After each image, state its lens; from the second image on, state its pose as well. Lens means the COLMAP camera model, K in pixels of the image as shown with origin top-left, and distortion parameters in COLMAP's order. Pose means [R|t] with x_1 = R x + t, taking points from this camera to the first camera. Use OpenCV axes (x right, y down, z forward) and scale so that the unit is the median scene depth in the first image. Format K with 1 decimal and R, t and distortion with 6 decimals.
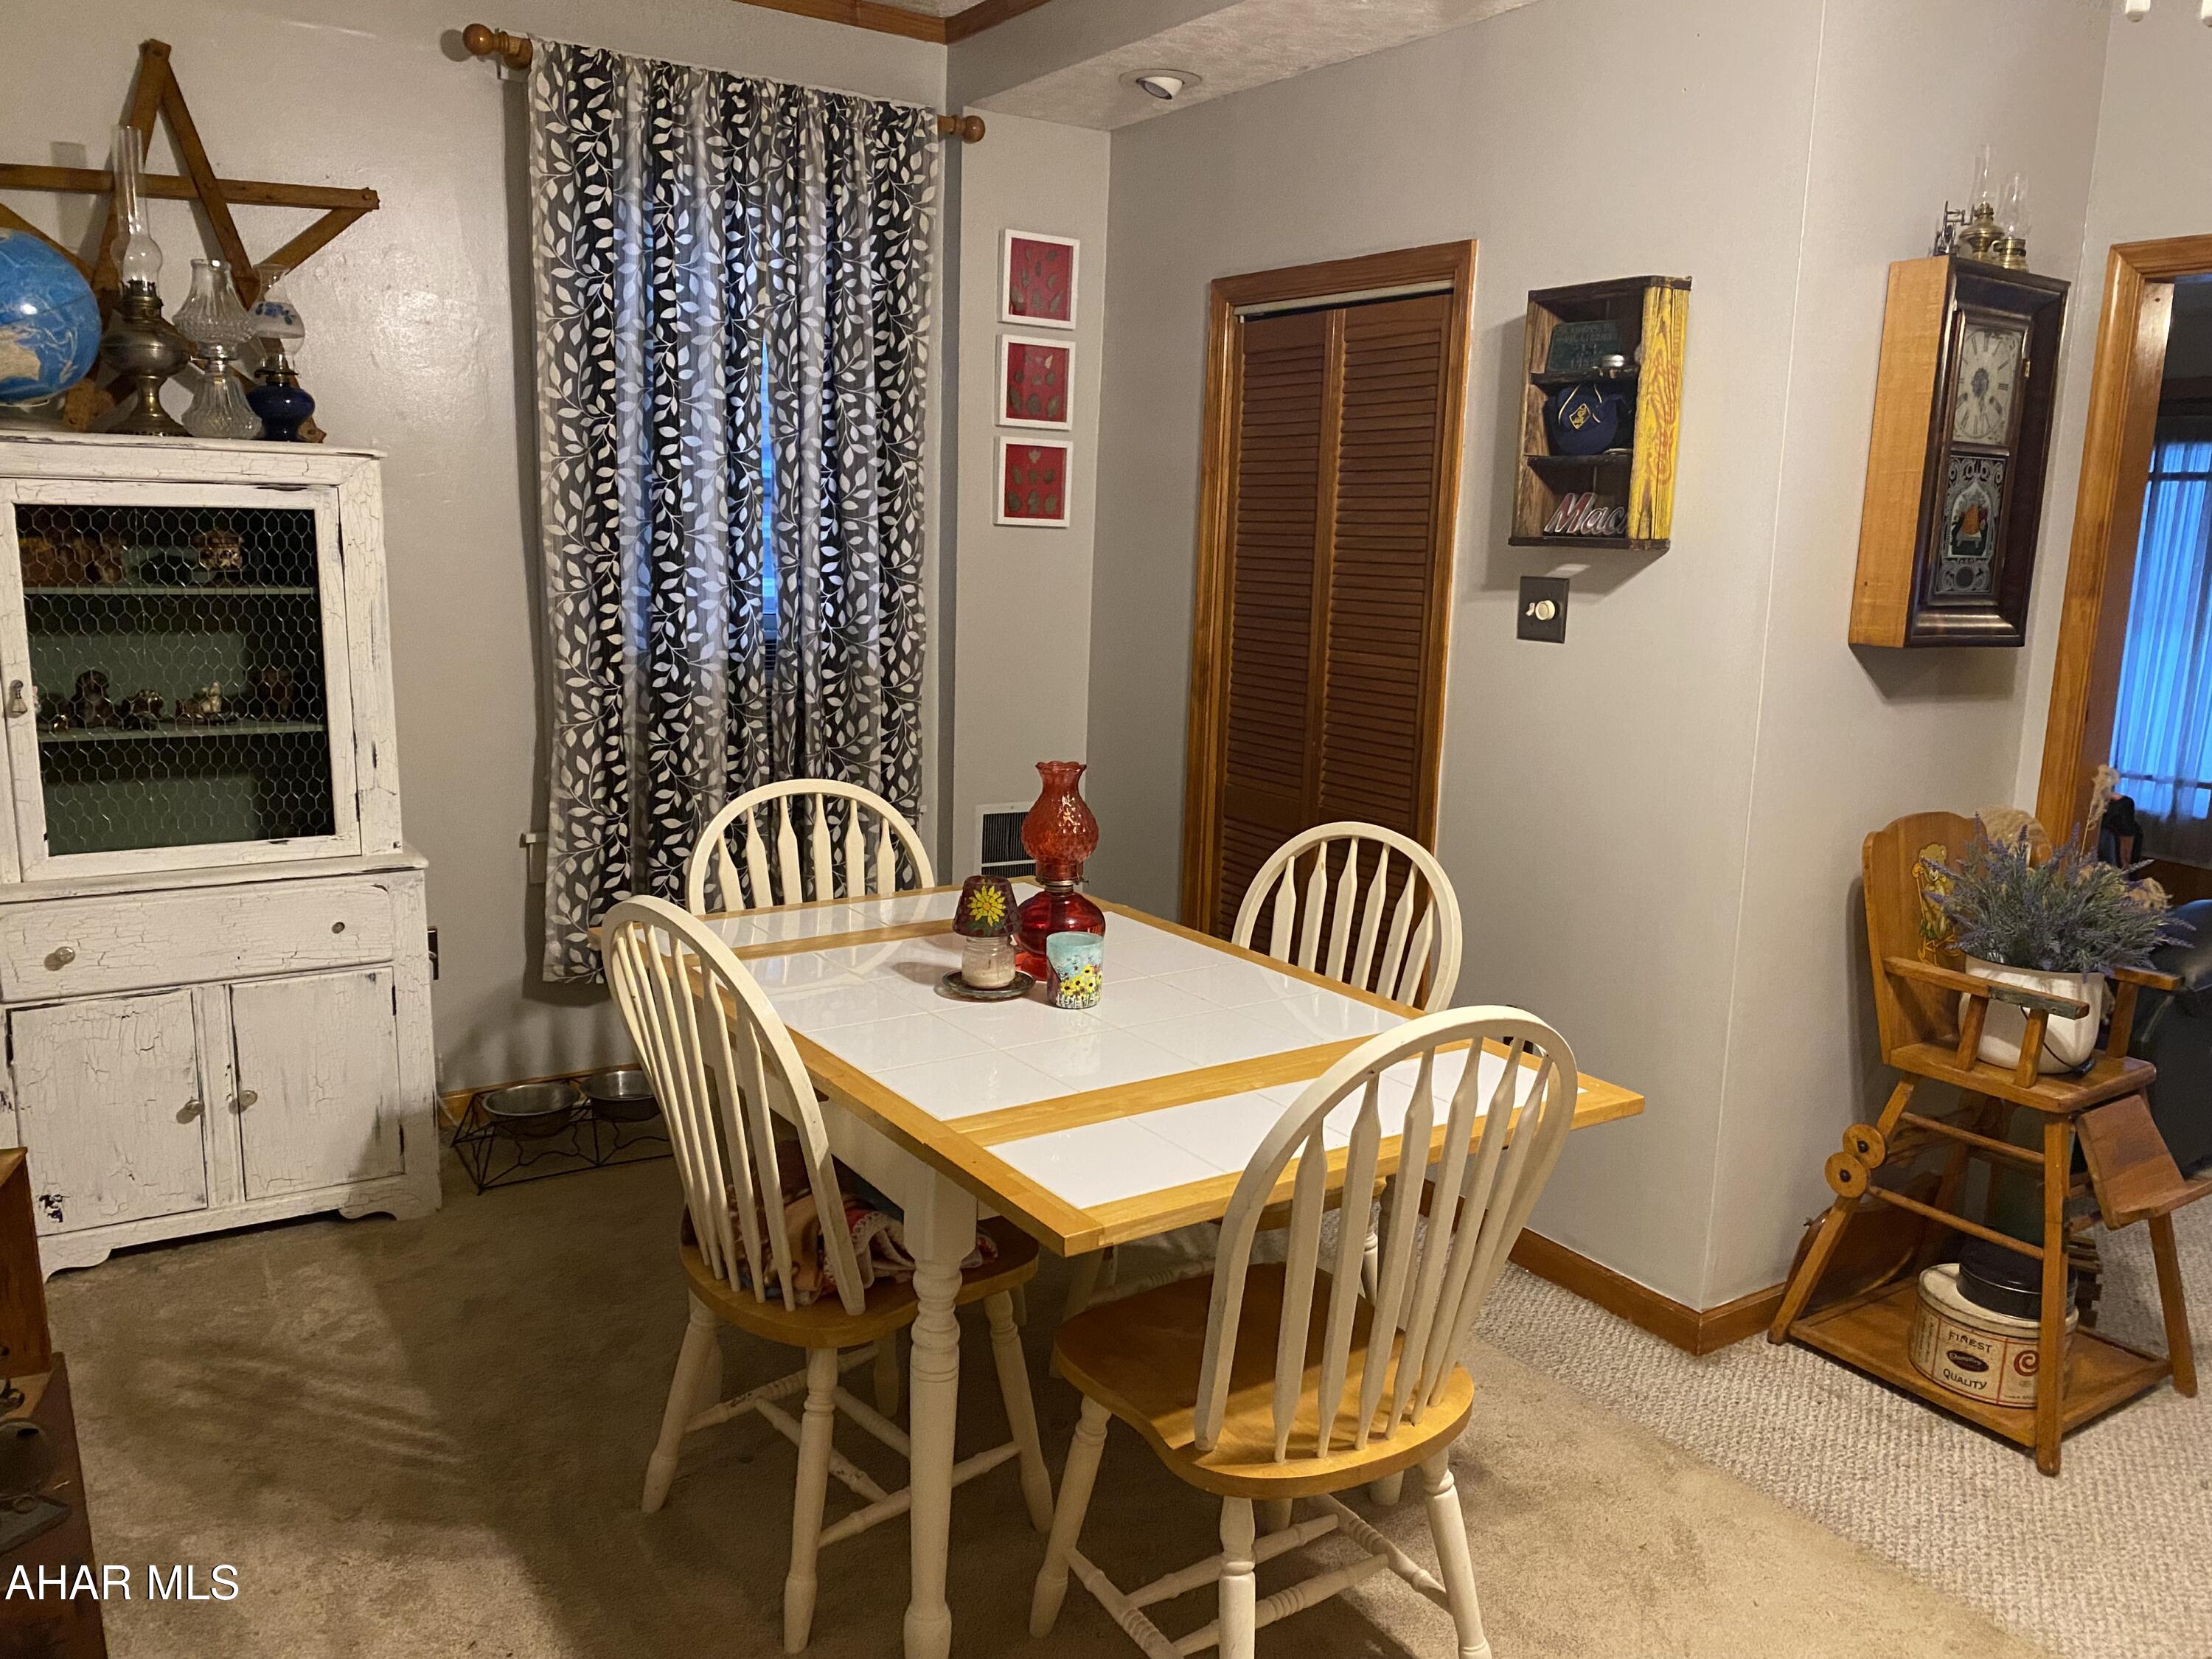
lens RADIAL K [[1670.9, 0, 1107.2], [0, 1670.9, 823.6], [0, 0, 1]] dist [0.038535, -0.055007]
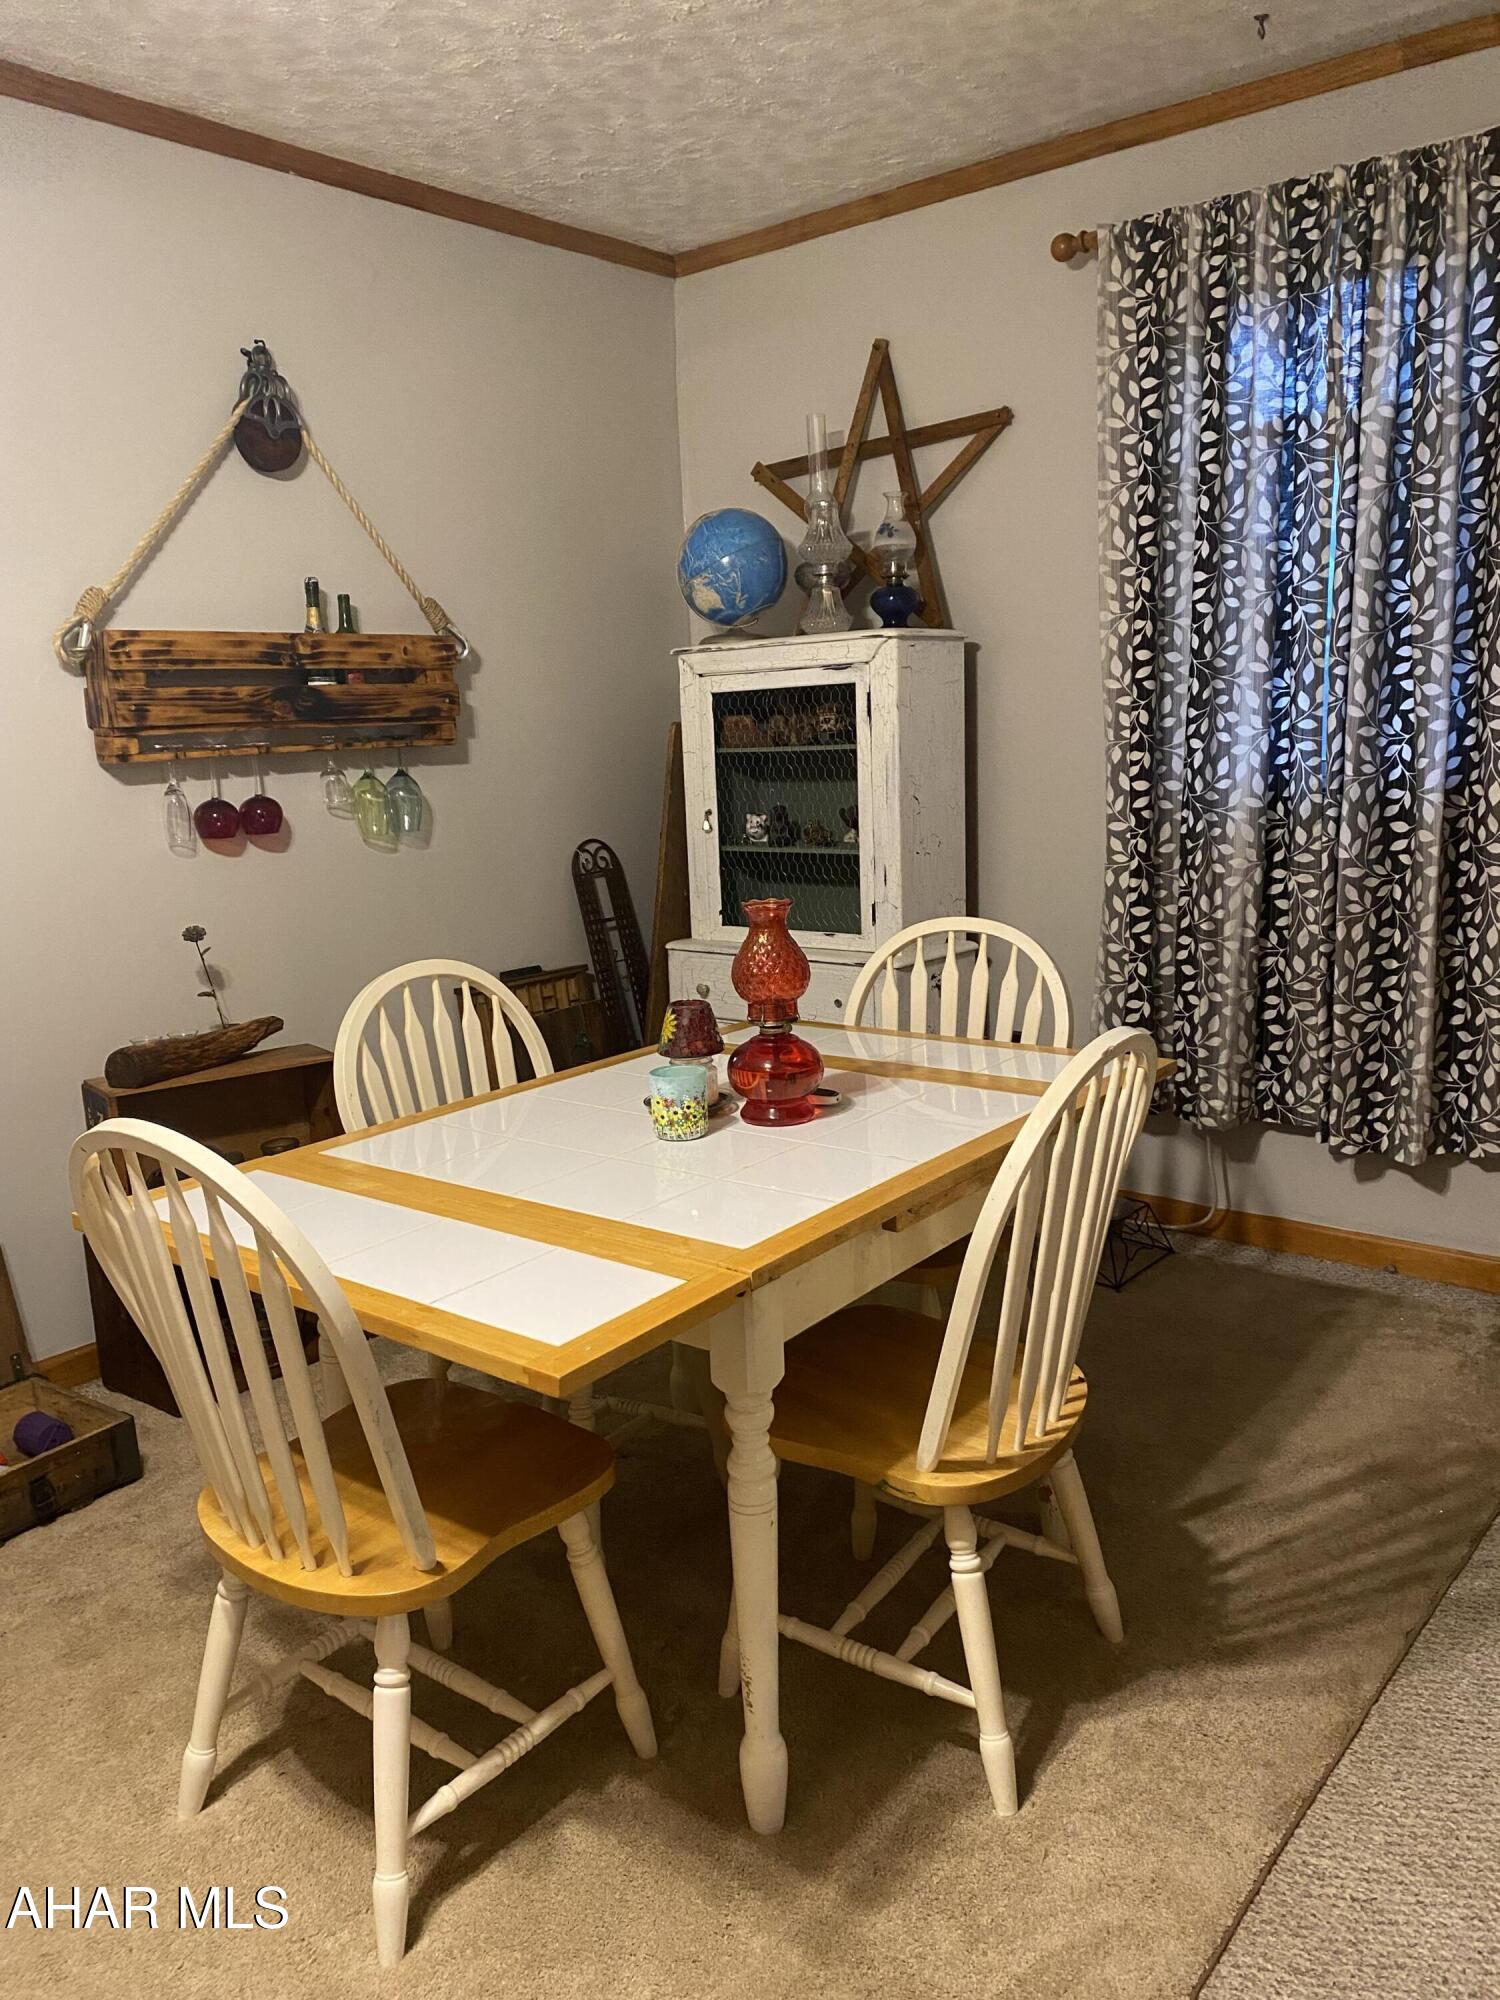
lens RADIAL K [[1510.8, 0, 753.8], [0, 1510.8, 1010.1], [0, 0, 1]] dist [0.038535, -0.055007]
pose [[0.310027, 0.138671, -0.940560, 0.606864], [-0.118315, 0.987243, 0.106554, -0.049505], [0.943337, 0.078248, 0.322478, 0.538241]]
